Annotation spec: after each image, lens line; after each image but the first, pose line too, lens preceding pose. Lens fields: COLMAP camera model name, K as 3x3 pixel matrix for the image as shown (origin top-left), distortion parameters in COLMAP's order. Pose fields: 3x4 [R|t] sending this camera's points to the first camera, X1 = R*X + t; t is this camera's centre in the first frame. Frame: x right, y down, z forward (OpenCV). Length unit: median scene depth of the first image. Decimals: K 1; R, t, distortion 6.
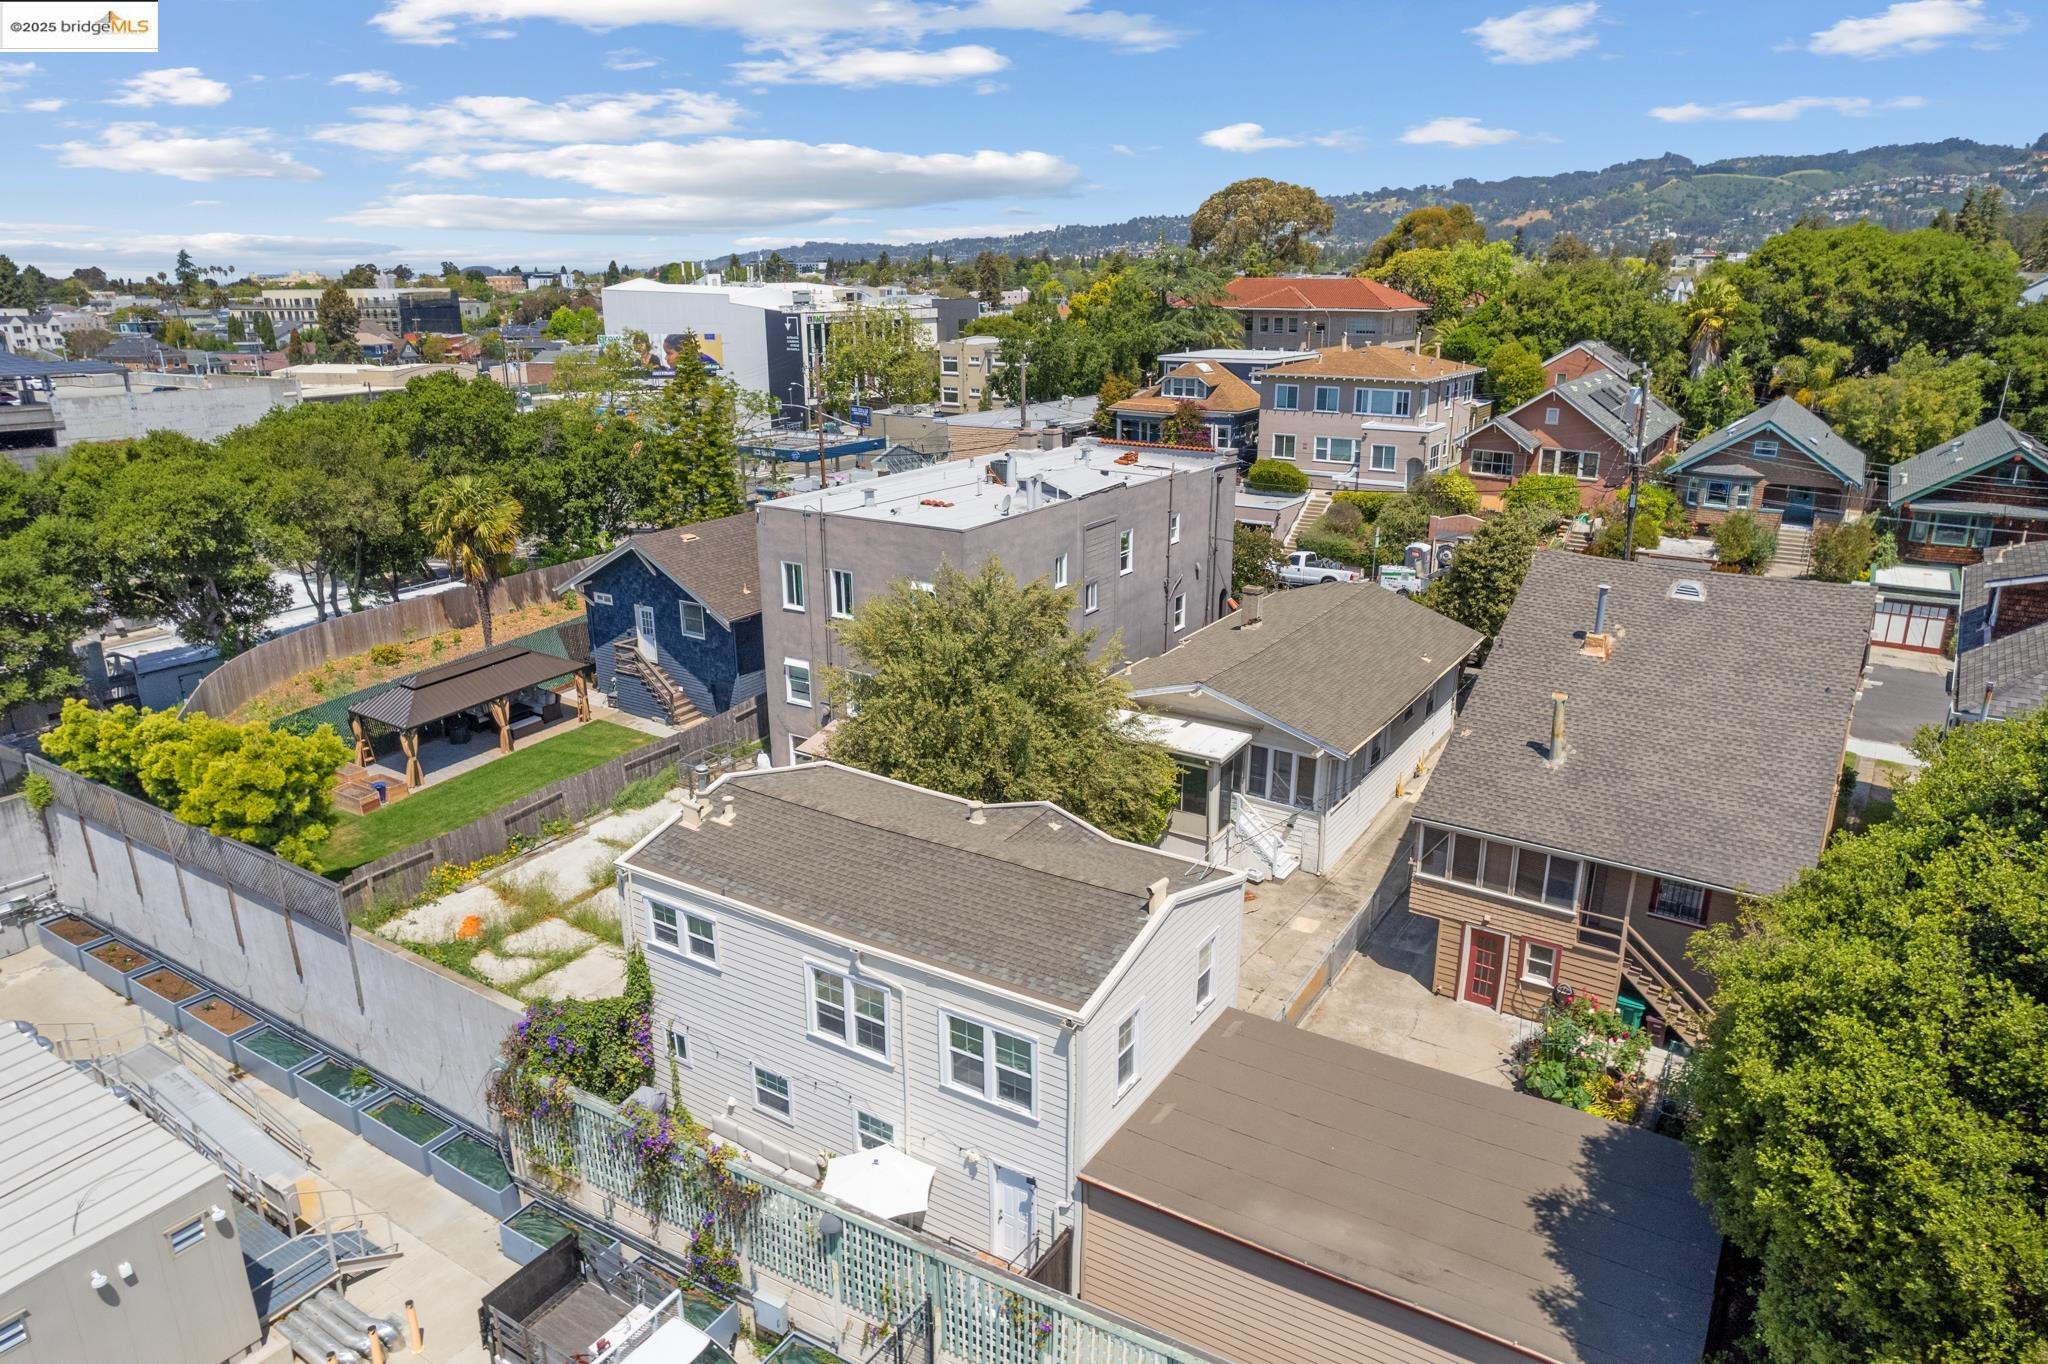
lens RADIAL K [[1286.7, 0, 1024.0], [0, 1286.7, 682.0], [0, 0, 1]] dist [-0.069618, 0.050716]
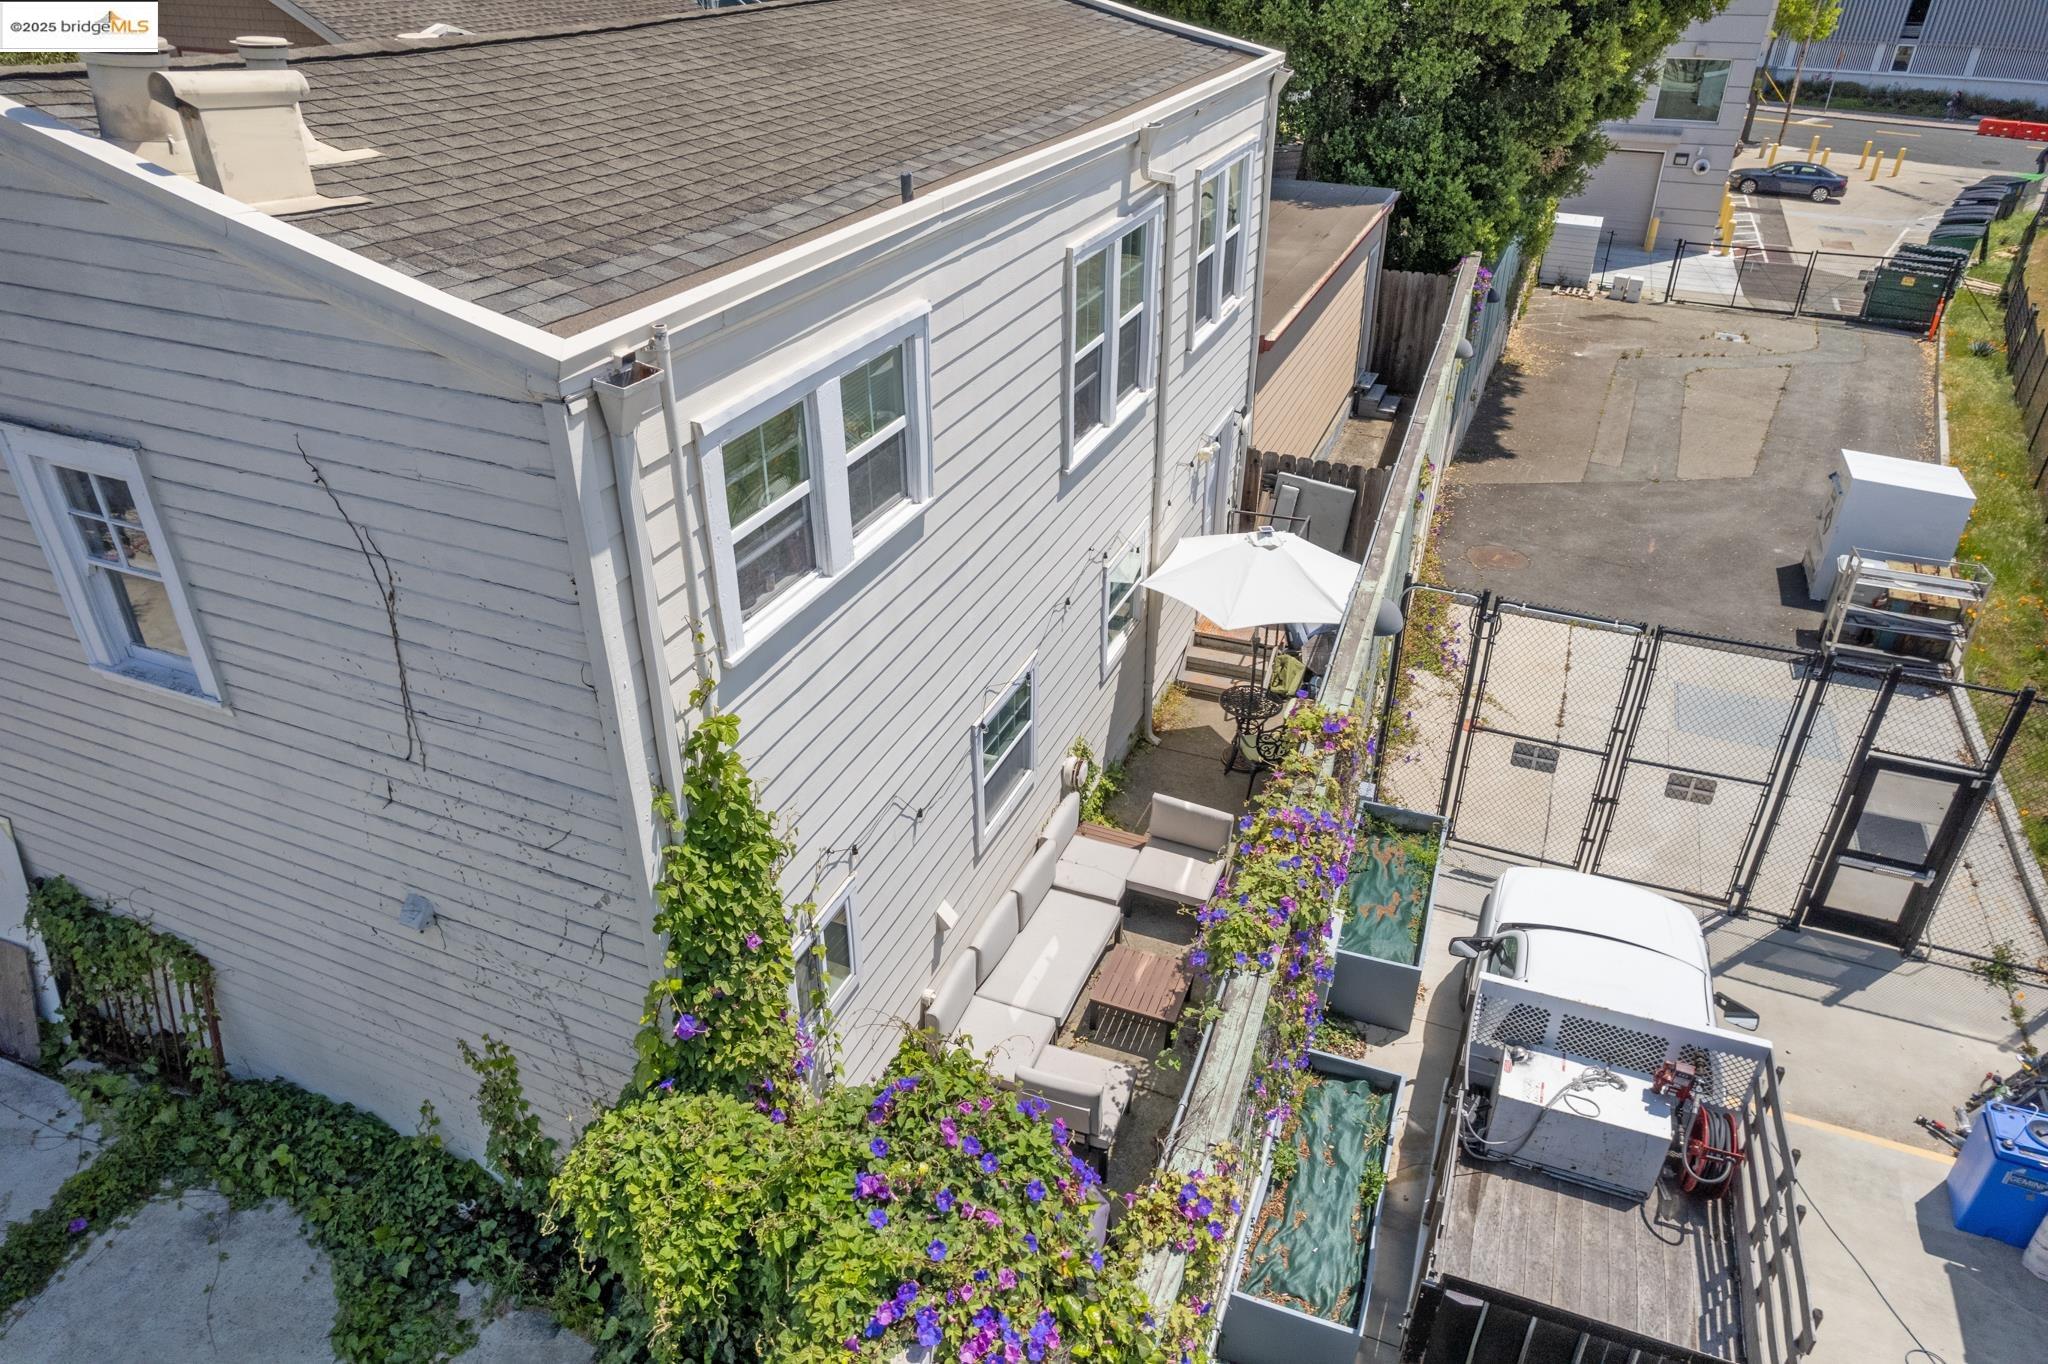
lens RADIAL K [[1282.6, 0, 1024.0], [0, 1282.6, 682.0], [0, 0, 1]] dist [-0.057939, 0.047341]
pose [[-0.165883, -0.505790, 0.846558, -0.260782], [0.304113, 0.790374, 0.531813, 0.055800], [-0.938082, 0.345668, 0.022707, 0.505468]]
